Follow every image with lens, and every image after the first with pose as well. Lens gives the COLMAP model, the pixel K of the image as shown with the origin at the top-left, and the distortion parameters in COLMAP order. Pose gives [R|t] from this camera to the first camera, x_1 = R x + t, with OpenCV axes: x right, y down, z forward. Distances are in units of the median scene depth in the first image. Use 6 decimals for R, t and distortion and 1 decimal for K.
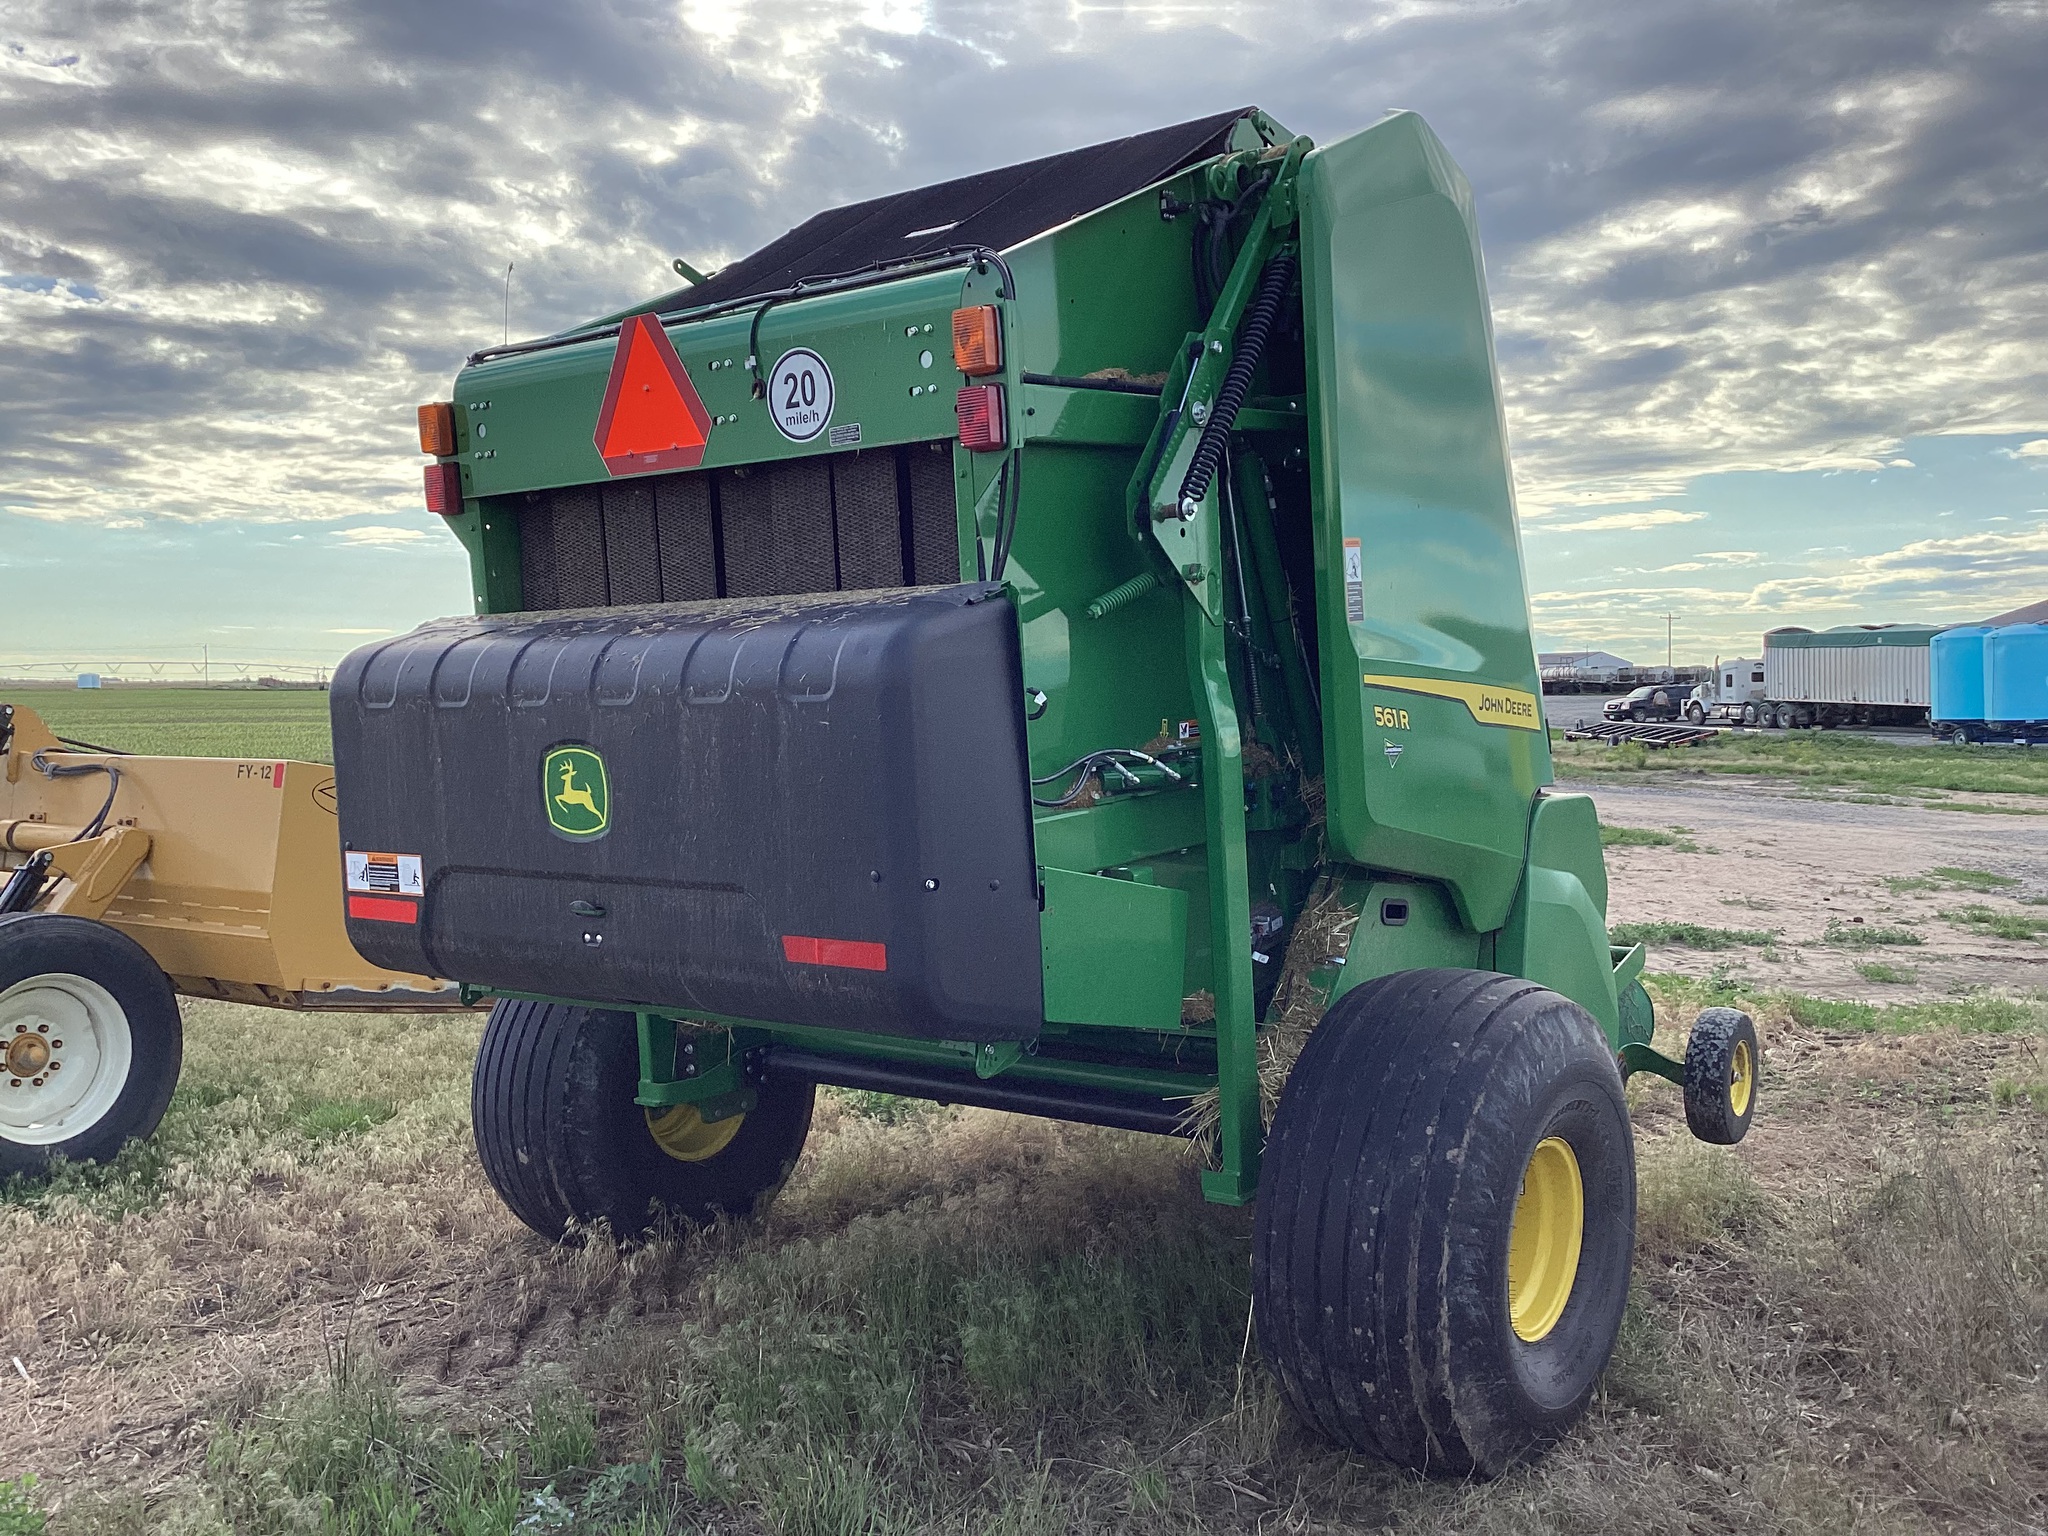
lens RADIAL K [[1873.1, 0, 997.2], [0, 1873.1, 780.2], [0, 0, 1]] dist [0.017281, 0.000000]
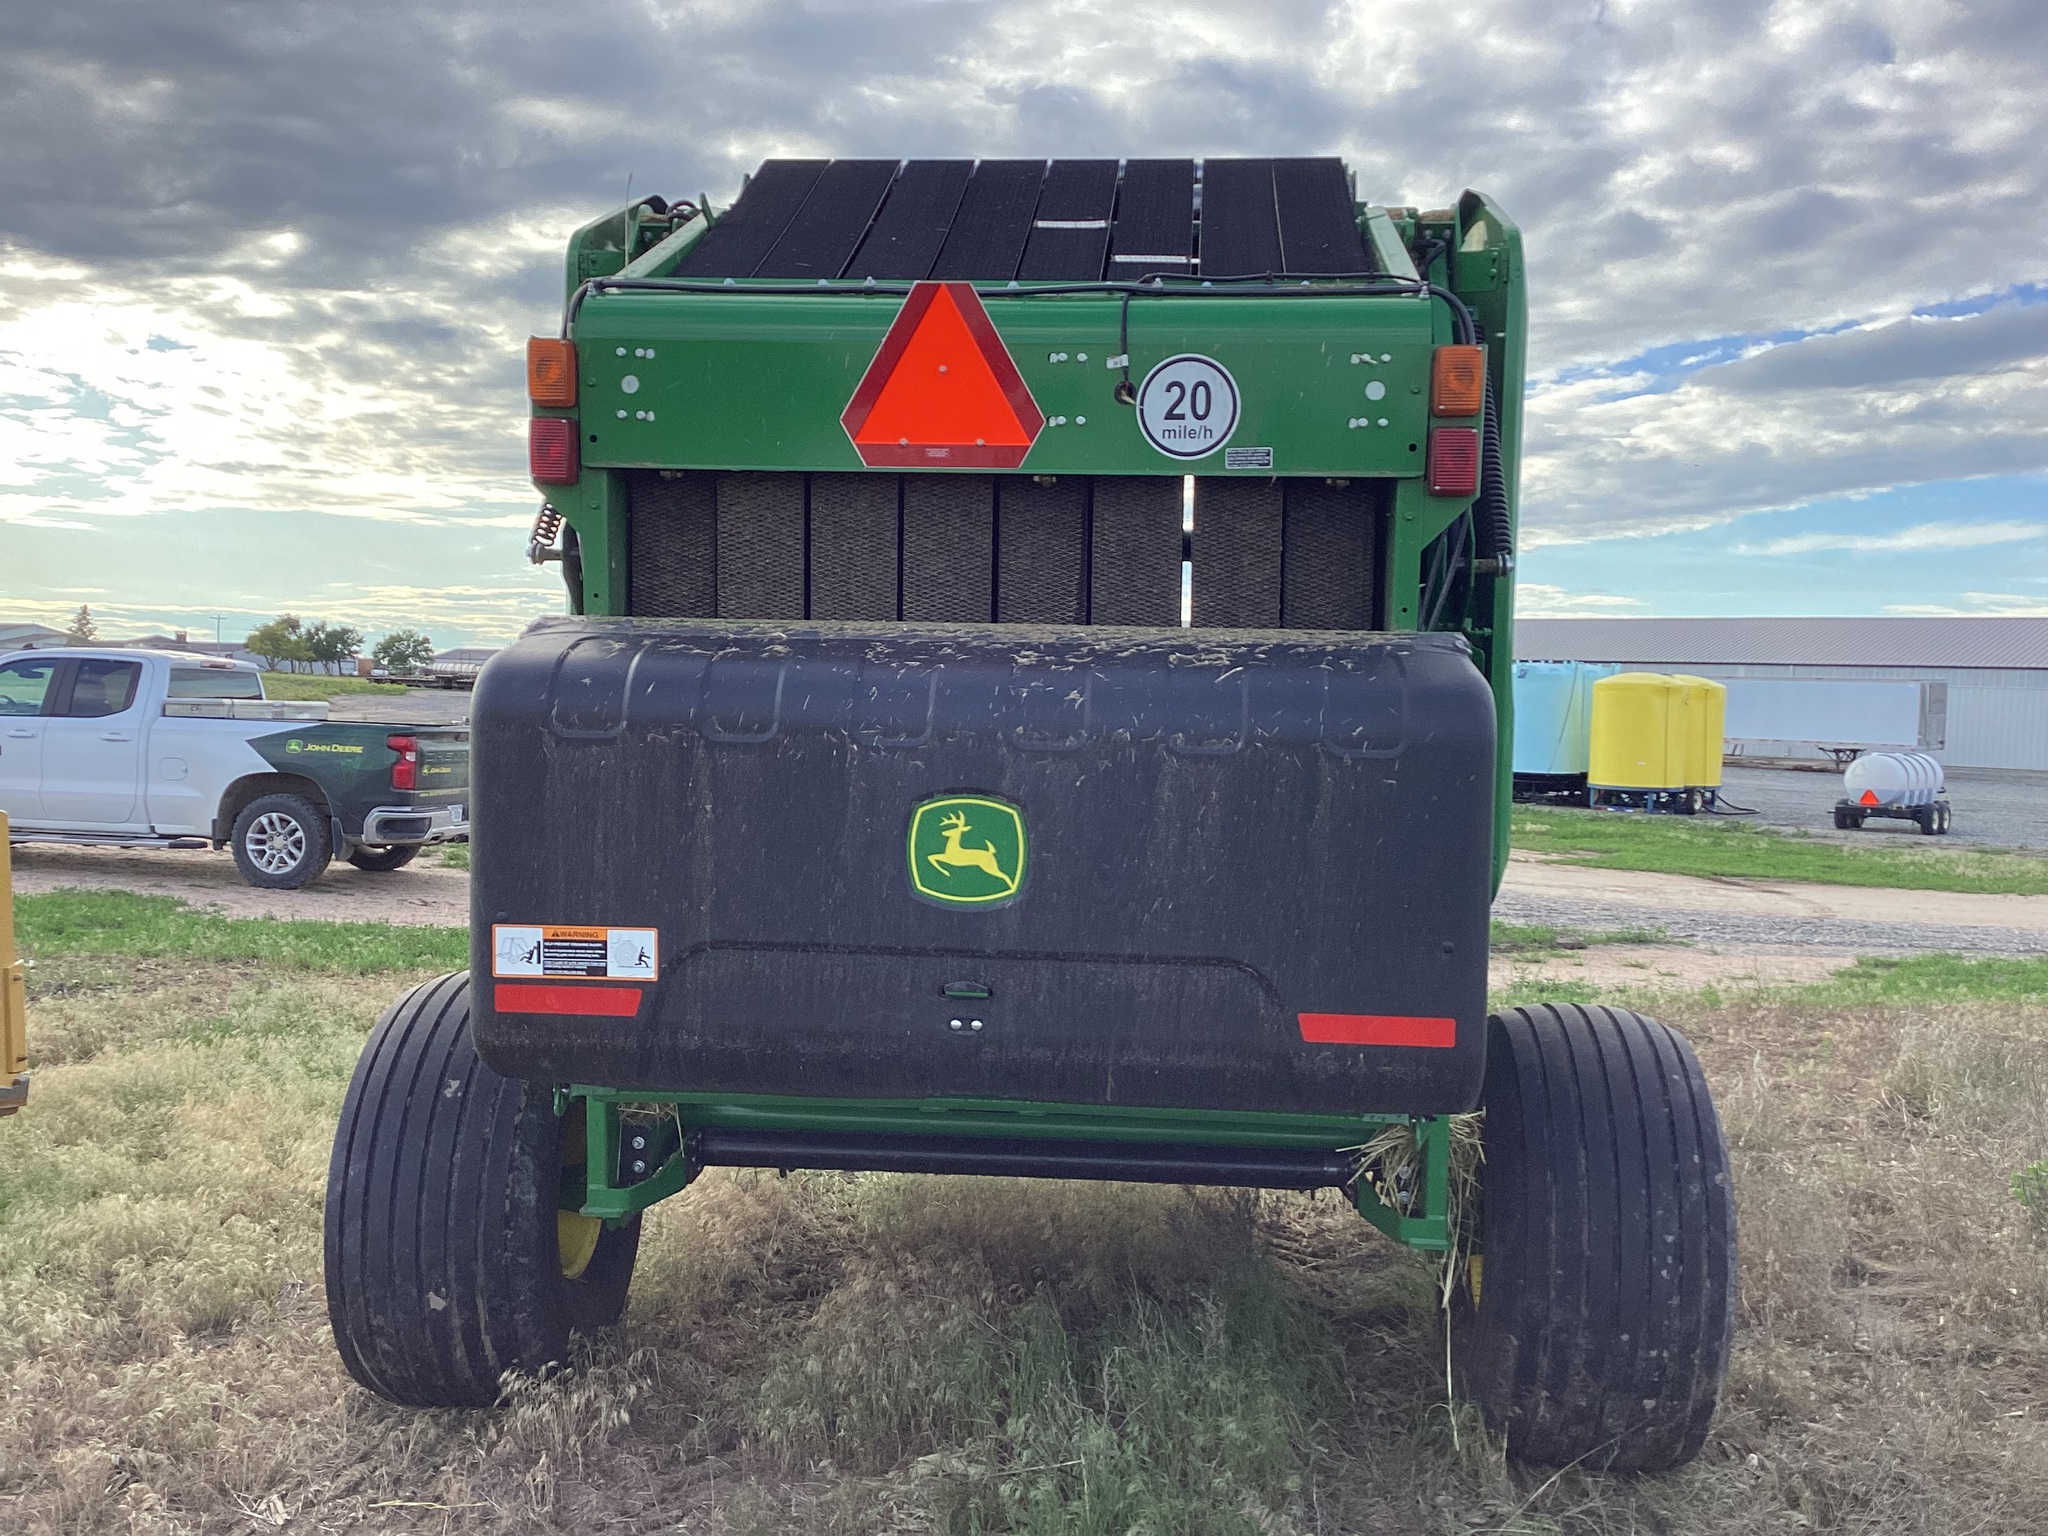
lens RADIAL K [[1873.1, 0, 1008.6], [0, 1873.1, 776.6], [0, 0, 1]] dist [0.017281, 0.000000]
pose [[0.840169, 0.011039, 0.542213, -0.650767], [-0.011754, 0.999929, -0.002145, -0.024806], [-0.542198, -0.004571, 0.840239, 0.285859]]
